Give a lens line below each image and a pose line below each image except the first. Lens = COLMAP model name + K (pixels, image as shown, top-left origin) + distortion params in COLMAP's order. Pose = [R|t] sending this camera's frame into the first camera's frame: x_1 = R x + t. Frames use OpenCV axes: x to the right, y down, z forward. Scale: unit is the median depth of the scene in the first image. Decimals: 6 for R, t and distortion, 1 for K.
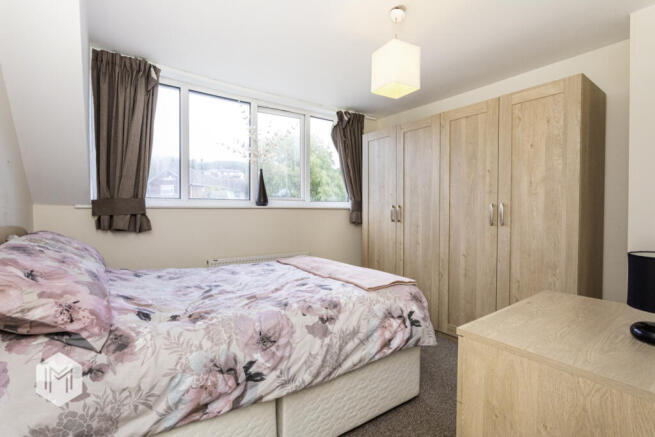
lens RADIAL K [[313.8, 0, 327.5], [0, 313.8, 218.5], [0, 0, 1]] dist [-0.000398, -0.000029]
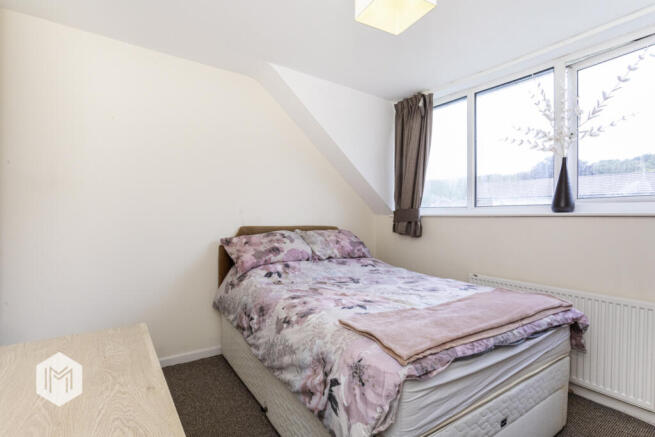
lens RADIAL K [[313.8, 0, 327.5], [0, 313.8, 218.5], [0, 0, 1]] dist [-0.000398, -0.000029]
pose [[-0.042359, 0.000078, -0.999102, 0.633262], [-0.030772, 0.999525, 0.001383, -0.018417], [0.998628, 0.030803, -0.042337, 0.708928]]
